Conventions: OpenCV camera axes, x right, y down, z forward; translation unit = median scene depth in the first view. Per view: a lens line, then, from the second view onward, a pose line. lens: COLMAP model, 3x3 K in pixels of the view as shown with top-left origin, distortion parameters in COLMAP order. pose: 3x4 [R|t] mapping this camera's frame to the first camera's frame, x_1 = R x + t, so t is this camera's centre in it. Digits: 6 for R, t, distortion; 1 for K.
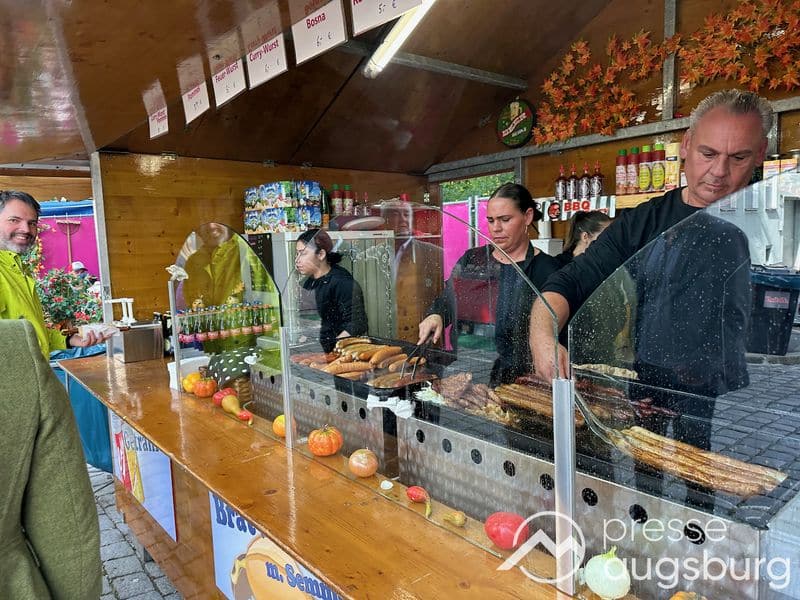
lens RADIAL K [[557.4, 0, 397.6], [0, 557.4, 313.8], [0, 0, 1]] dist [0.006183, -0.001452]
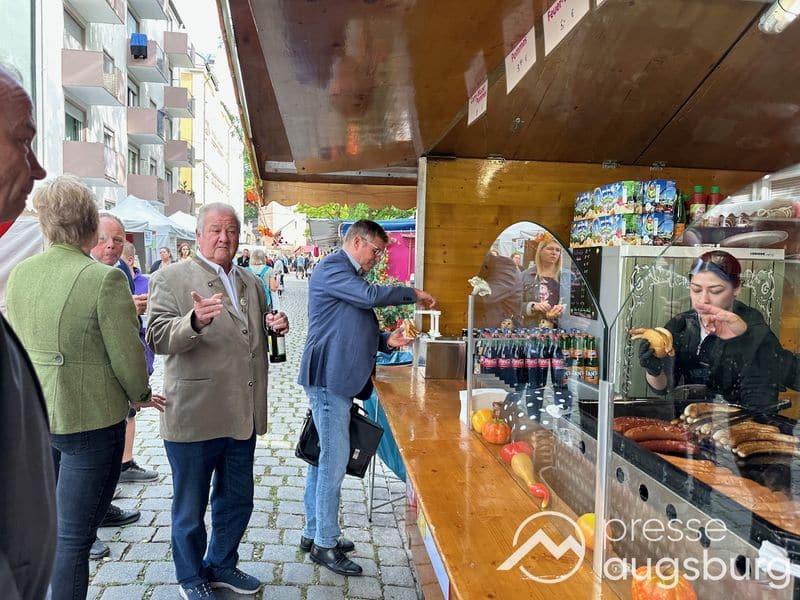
lens RADIAL K [[557.4, 0, 397.6], [0, 557.4, 313.8], [0, 0, 1]] dist [0.006183, -0.001452]
pose [[0.842556, 0.095820, -0.530017, -0.040828], [-0.115160, 0.993341, -0.003484, -0.011703], [0.526154, 0.063972, 0.847980, 0.173828]]
